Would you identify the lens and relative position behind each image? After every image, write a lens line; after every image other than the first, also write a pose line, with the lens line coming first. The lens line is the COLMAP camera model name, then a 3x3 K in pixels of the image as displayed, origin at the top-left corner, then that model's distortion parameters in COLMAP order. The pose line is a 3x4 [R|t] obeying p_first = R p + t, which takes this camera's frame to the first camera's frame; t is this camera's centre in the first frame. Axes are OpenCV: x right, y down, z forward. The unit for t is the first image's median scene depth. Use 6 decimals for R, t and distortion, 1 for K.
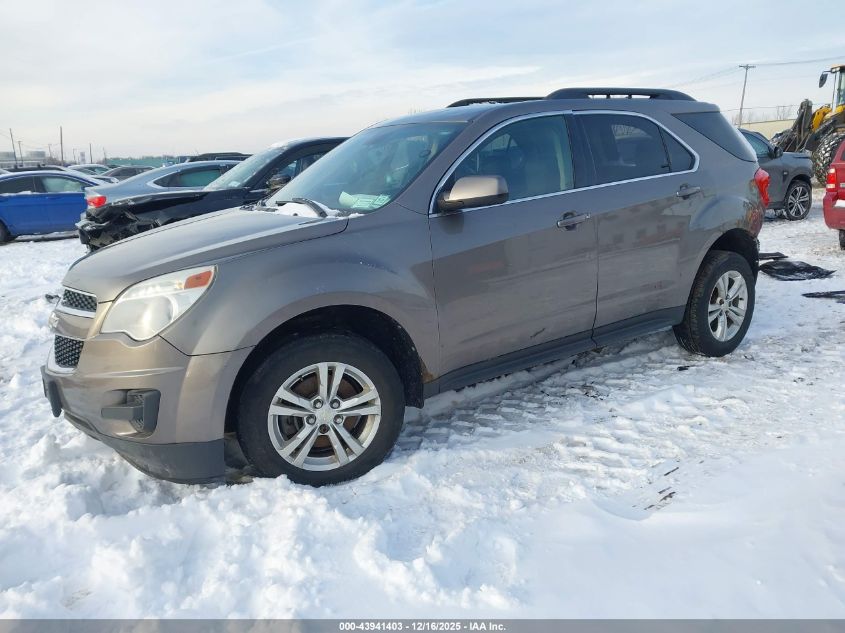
lens RADIAL K [[657.0, 0, 442.7], [0, 657.0, 314.3], [0, 0, 1]] dist [0.079215, -0.120870]
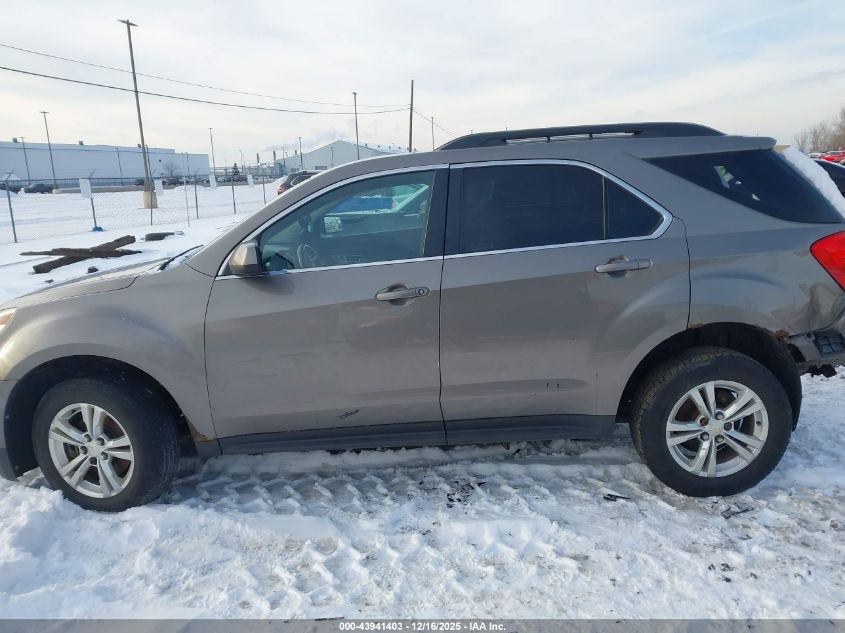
lens RADIAL K [[657.0, 0, 442.7], [0, 657.0, 314.3], [0, 0, 1]] dist [0.079215, -0.120870]
pose [[0.805220, 0.131939, -0.578112, 0.753967], [-0.125748, 0.990752, 0.050966, -0.169295], [0.579490, 0.031657, 0.814364, 0.336546]]
